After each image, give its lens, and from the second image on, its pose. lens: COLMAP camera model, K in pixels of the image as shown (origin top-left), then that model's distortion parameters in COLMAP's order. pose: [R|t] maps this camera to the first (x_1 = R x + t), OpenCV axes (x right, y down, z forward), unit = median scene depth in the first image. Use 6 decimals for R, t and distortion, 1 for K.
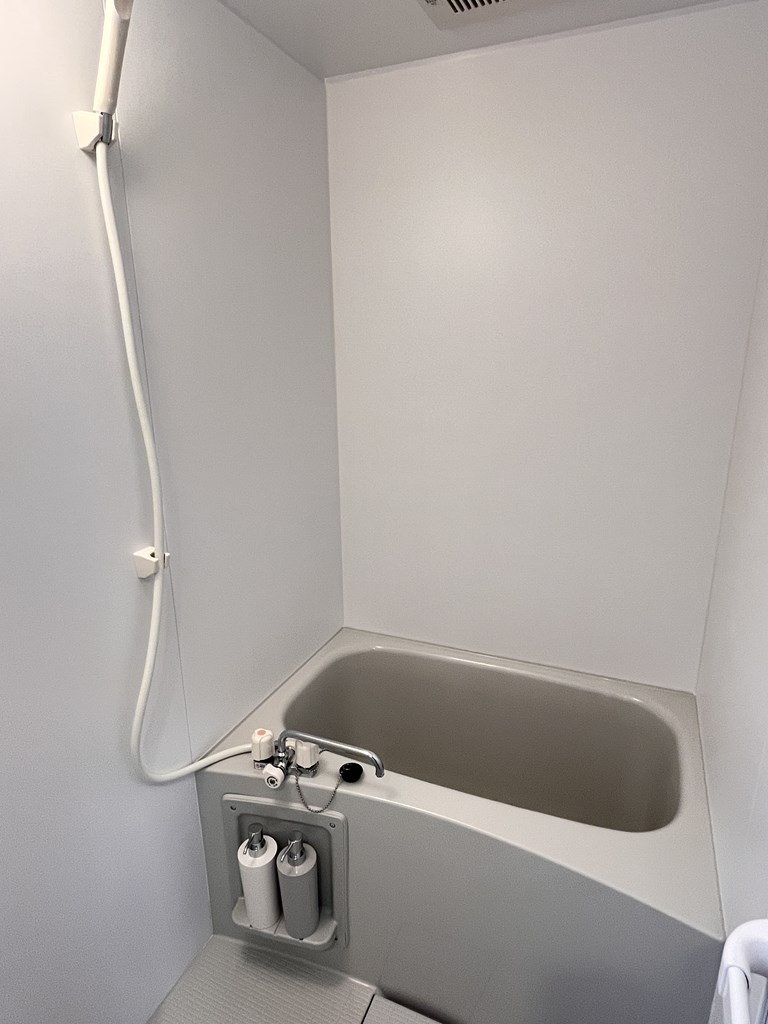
lens RADIAL K [[596.2, 0, 383.1], [0, 596.2, 512.0], [0, 0, 1]] dist [-0.000843, -0.001078]
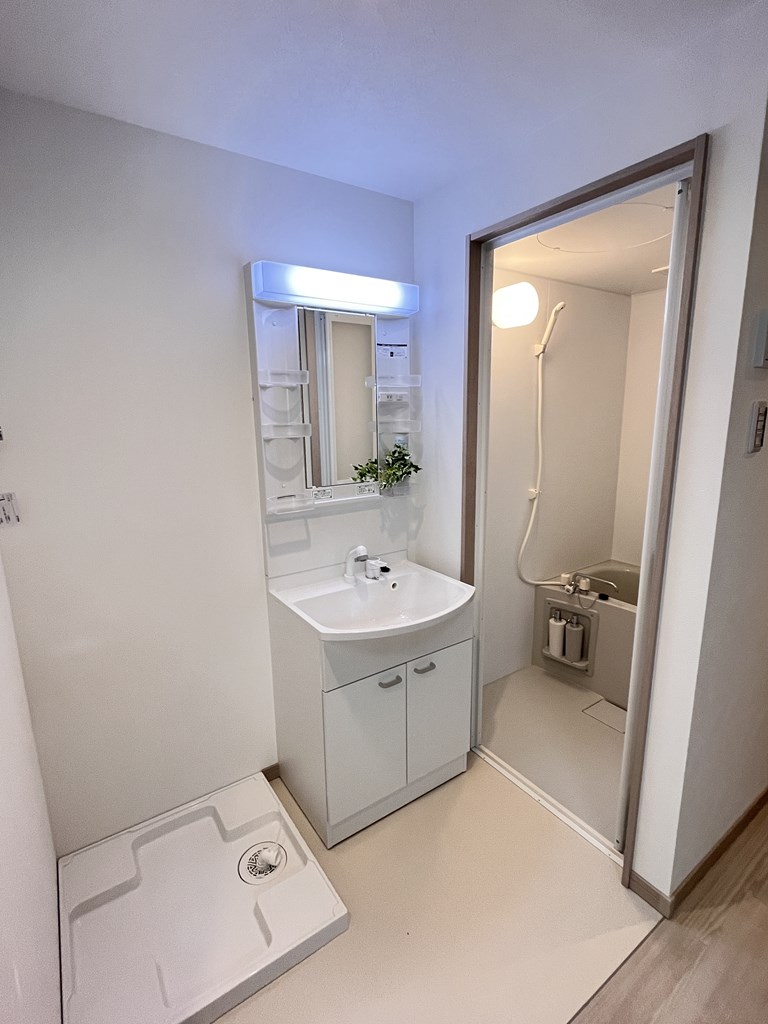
lens RADIAL K [[485.0, 0, 386.6], [0, 485.0, 510.2], [0, 0, 1]] dist [0.000300, -0.000193]
pose [[0.846114, 0.108225, -0.521899, 0.184017], [-0.139369, 0.990025, -0.020650, 0.260545], [0.514459, 0.090209, 0.852757, -1.097910]]
